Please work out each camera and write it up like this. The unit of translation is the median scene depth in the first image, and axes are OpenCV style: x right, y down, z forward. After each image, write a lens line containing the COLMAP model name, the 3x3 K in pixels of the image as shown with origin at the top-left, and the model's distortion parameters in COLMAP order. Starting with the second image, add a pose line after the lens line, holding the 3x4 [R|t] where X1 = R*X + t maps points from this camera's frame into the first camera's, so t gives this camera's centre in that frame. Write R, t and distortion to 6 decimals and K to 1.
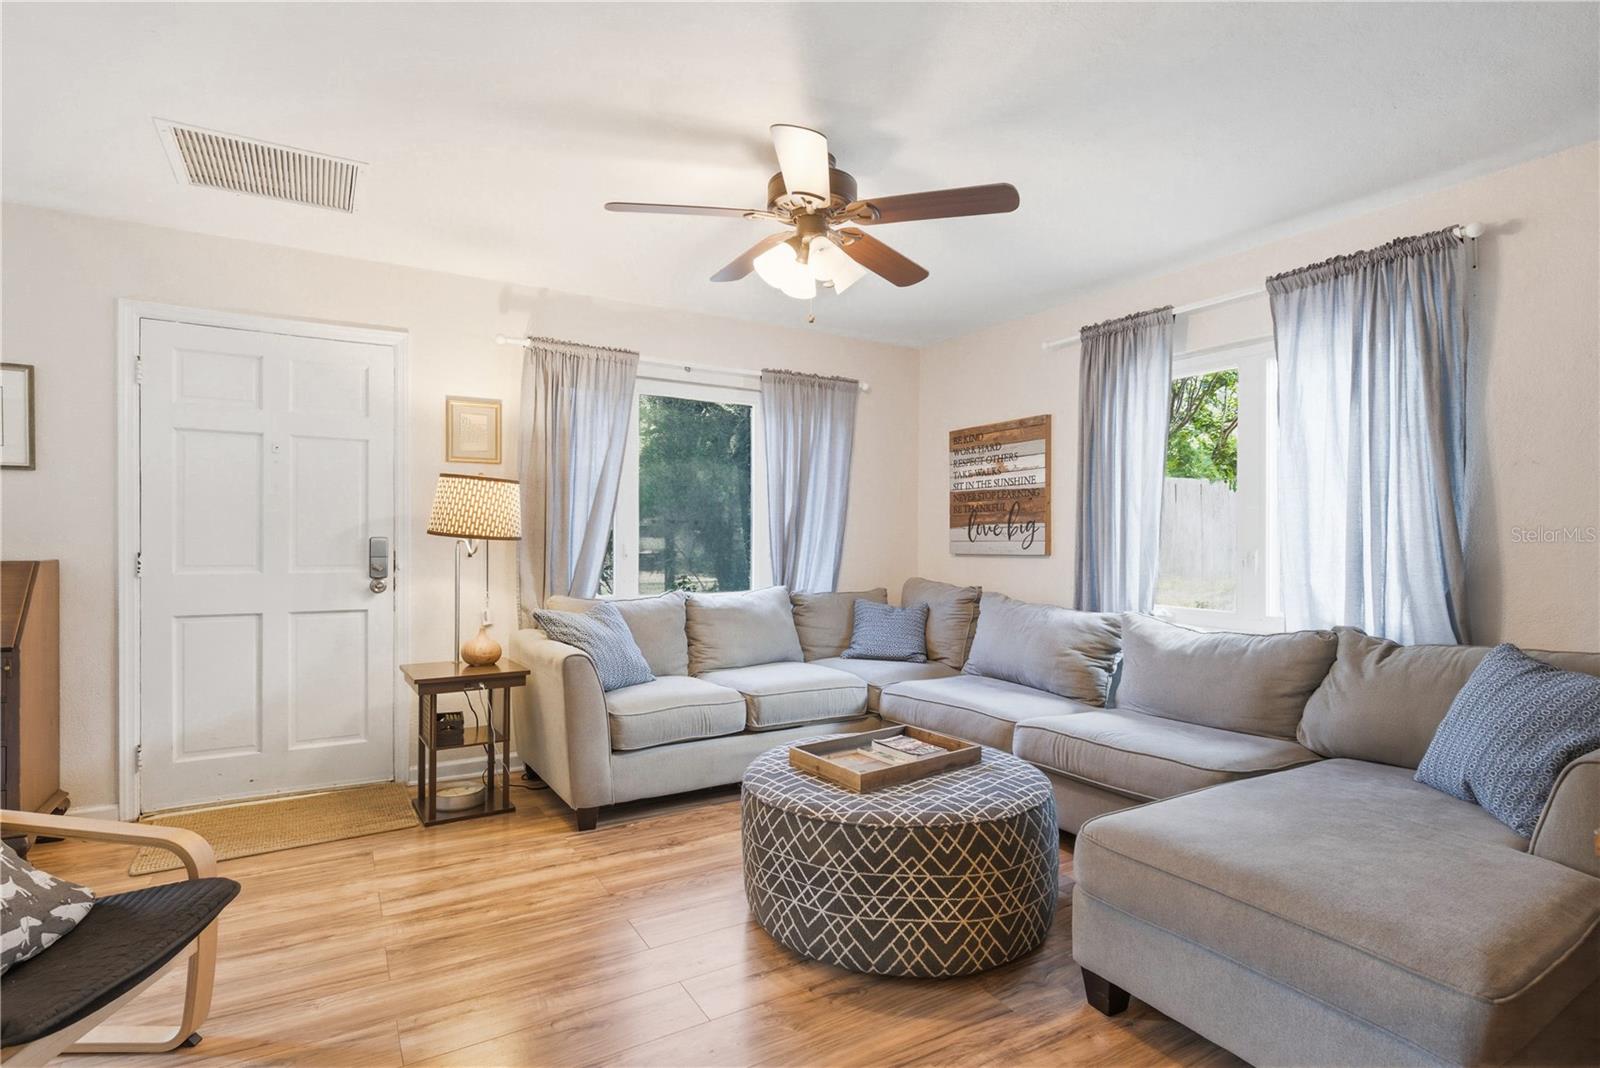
lens RADIAL K [[802.3, 0, 799.1], [0, 802.3, 541.8], [0, 0, 1]] dist [0.001741, -0.000675]
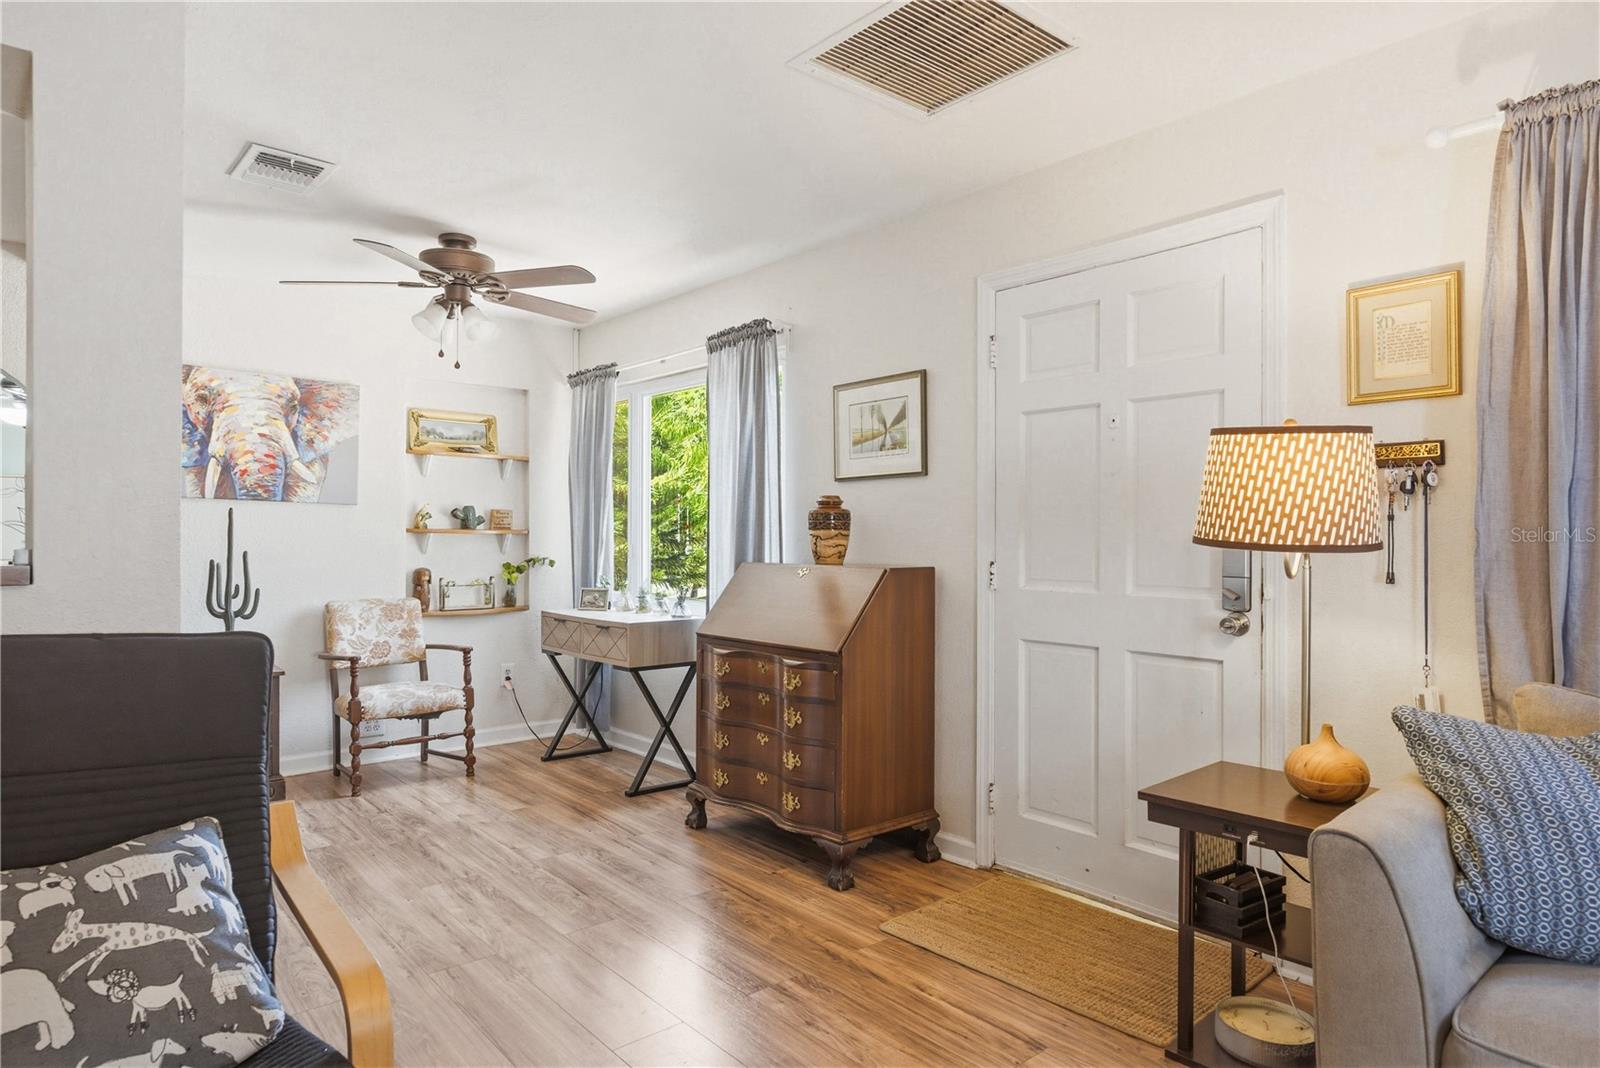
lens RADIAL K [[939.5, 0, 800.0], [0, 939.5, 534.0], [0, 0, 1]] dist [-0.001461, -0.001952]
pose [[0.160442, -0.006029, -0.987027, 0.138995], [-0.002539, 0.999976, -0.006521, -0.008706], [0.987042, 0.003552, 0.160423, 0.587756]]
